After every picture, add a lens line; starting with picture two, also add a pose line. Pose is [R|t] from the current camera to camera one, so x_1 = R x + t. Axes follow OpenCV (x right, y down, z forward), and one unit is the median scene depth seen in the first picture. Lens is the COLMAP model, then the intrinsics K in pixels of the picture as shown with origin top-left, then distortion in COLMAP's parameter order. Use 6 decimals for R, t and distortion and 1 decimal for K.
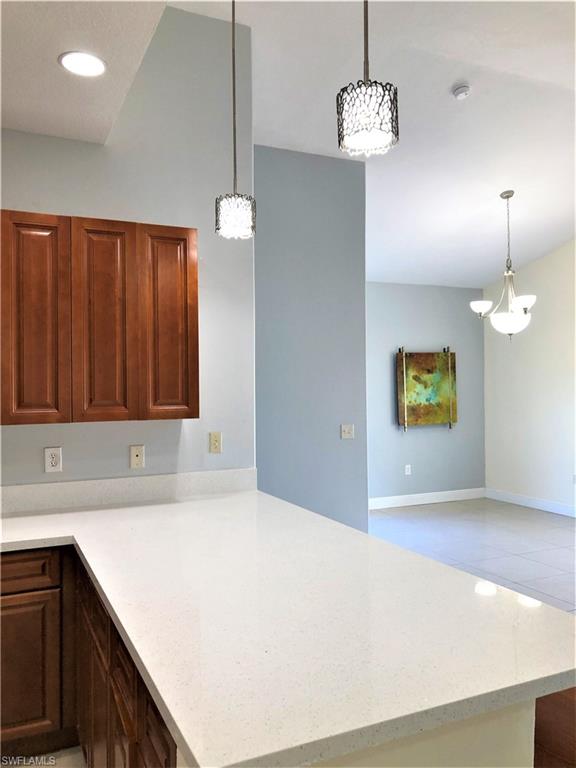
lens RADIAL K [[619.4, 0, 288.0], [0, 619.4, 384.0], [0, 0, 1]] dist [0.039990, -0.054904]
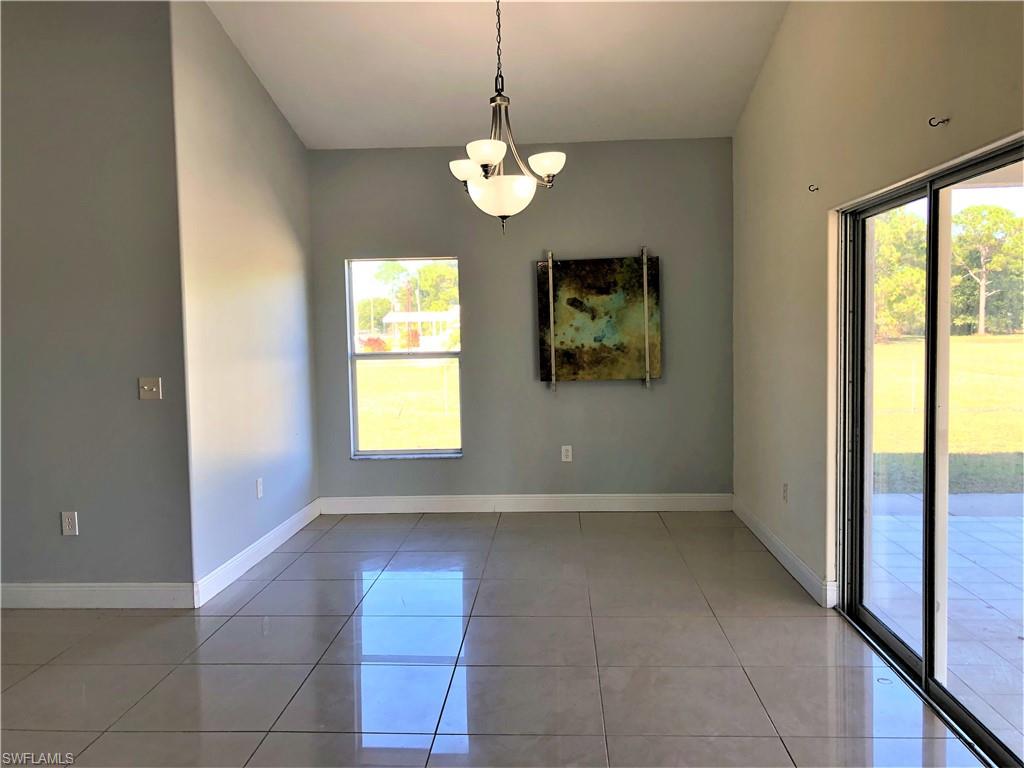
lens RADIAL K [[826.2, 0, 512.0], [0, 826.2, 384.0], [0, 0, 1]] dist [0.046760, -0.140585]
pose [[0.887391, 0.023173, -0.460434, 0.518770], [0.013309, 0.997032, 0.075829, 0.007332], [0.460825, -0.073417, 0.884449, 0.258842]]
